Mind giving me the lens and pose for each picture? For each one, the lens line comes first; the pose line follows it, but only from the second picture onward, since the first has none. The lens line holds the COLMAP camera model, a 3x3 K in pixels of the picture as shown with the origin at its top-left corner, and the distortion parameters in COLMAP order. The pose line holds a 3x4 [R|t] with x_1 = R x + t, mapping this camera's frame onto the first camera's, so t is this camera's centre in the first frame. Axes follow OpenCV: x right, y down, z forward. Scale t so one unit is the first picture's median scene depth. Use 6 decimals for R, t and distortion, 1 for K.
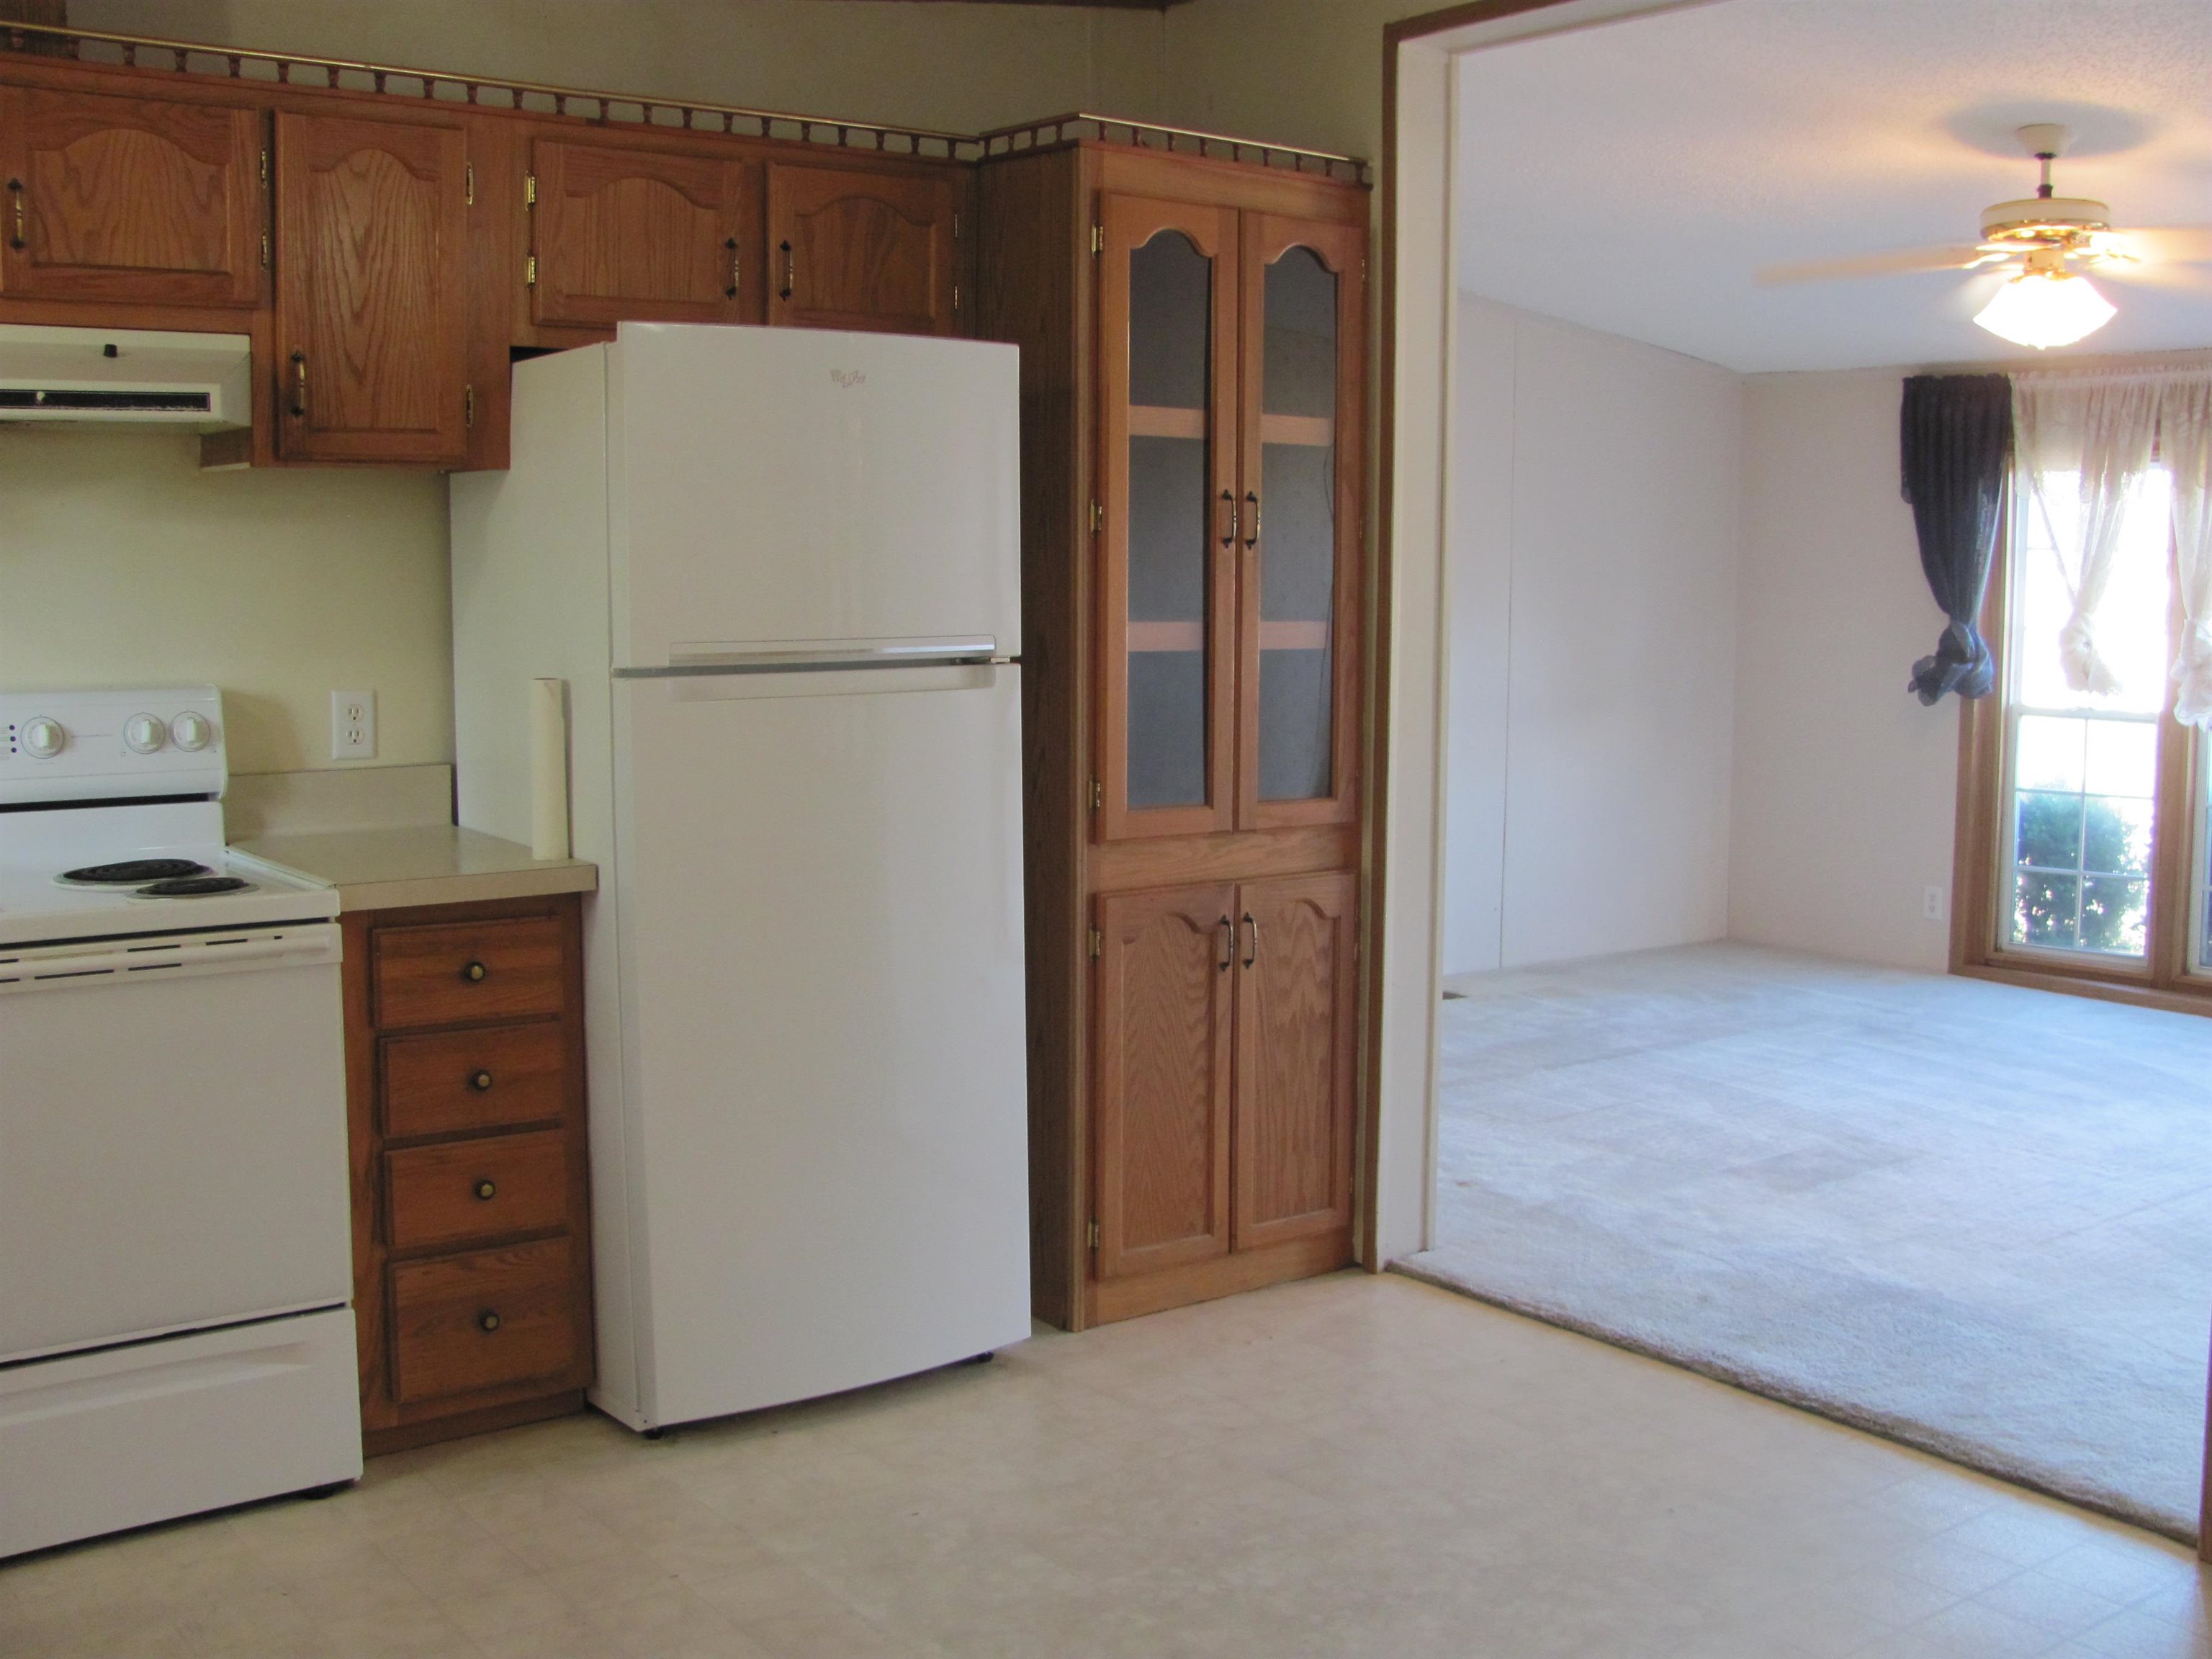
lens RADIAL K [[2352.8, 0, 1106.0], [0, 2352.8, 829.5], [0, 0, 1]] dist [-0.220387, 0.266427]
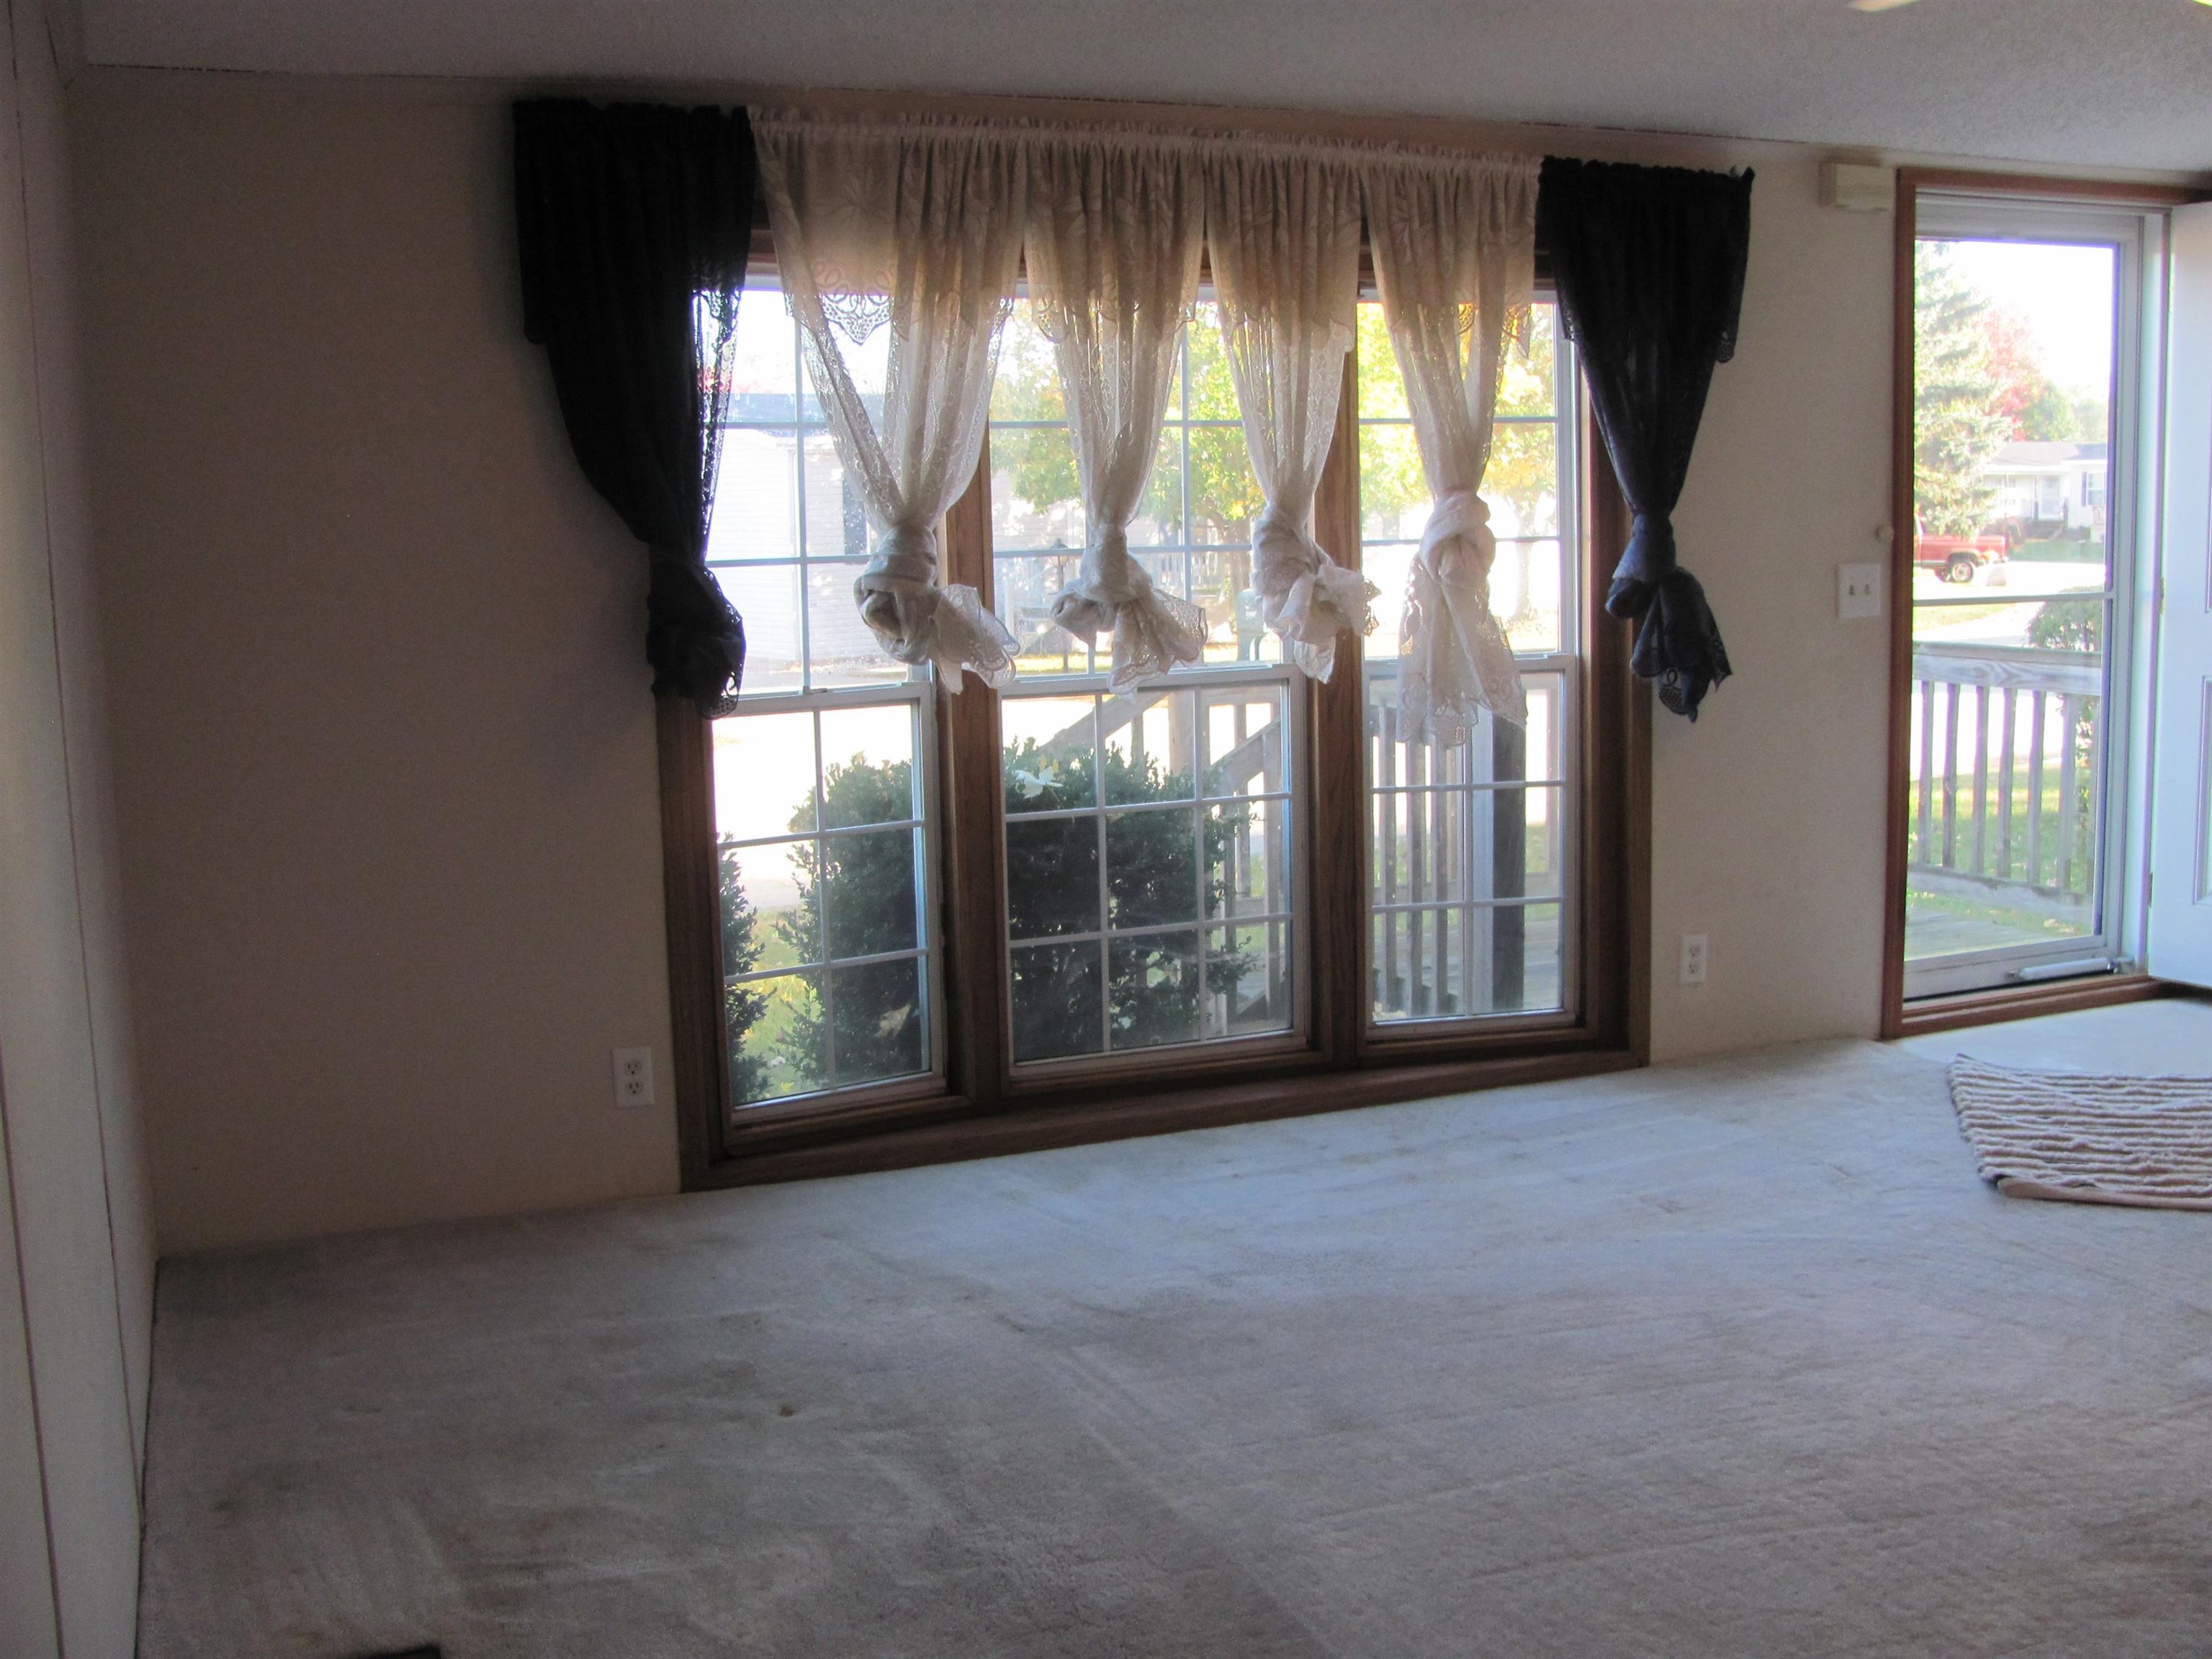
lens RADIAL K [[2433.7, 0, 1113.1], [0, 2433.7, 832.0], [0, 0, 1]] dist [-0.217312, 0.287853]
pose [[0.227621, -0.156200, 0.961140, -0.164583], [0.128721, 0.983215, 0.129303, -0.089101], [-0.965204, 0.094287, 0.243907, 0.777588]]
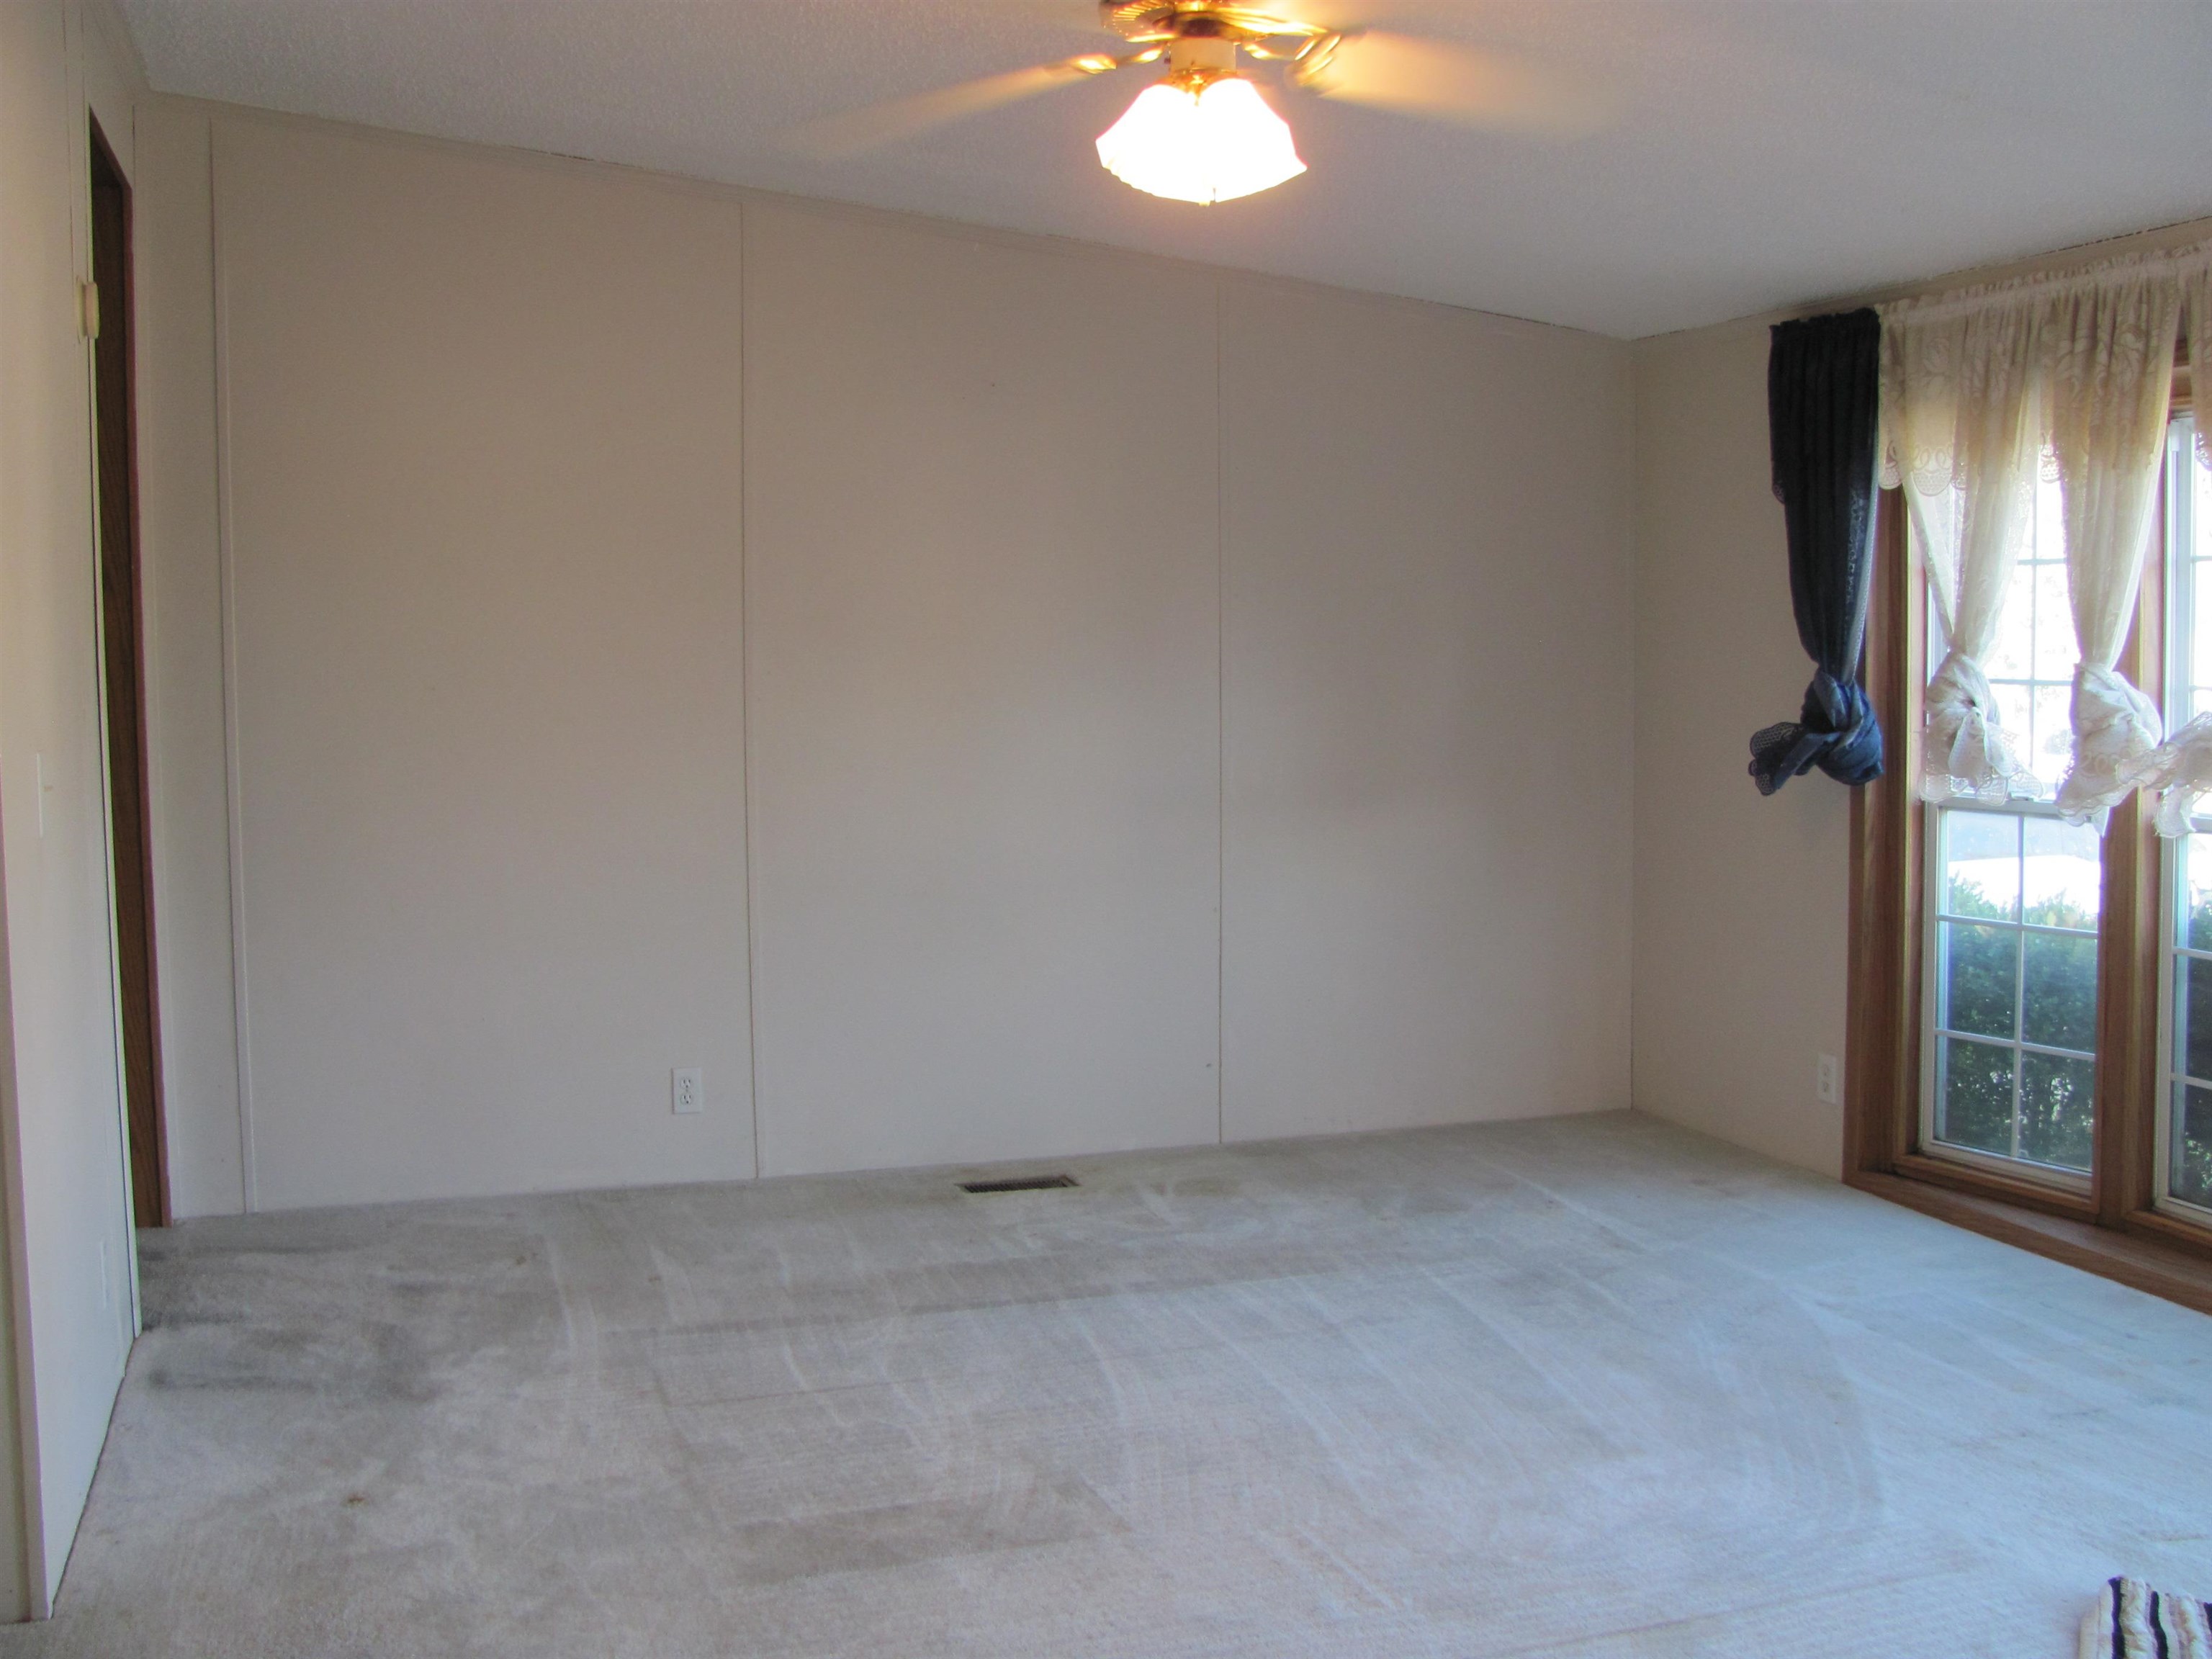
lens RADIAL K [[2352.8, 0, 1106.0], [0, 2352.8, 829.5], [0, 0, 1]] dist [-0.220387, 0.266427]
pose [[0.952348, 0.006723, -0.304940, 0.381006], [-0.016155, 0.999466, -0.028418, -0.020887], [0.304586, 0.031991, 0.951947, 0.281322]]
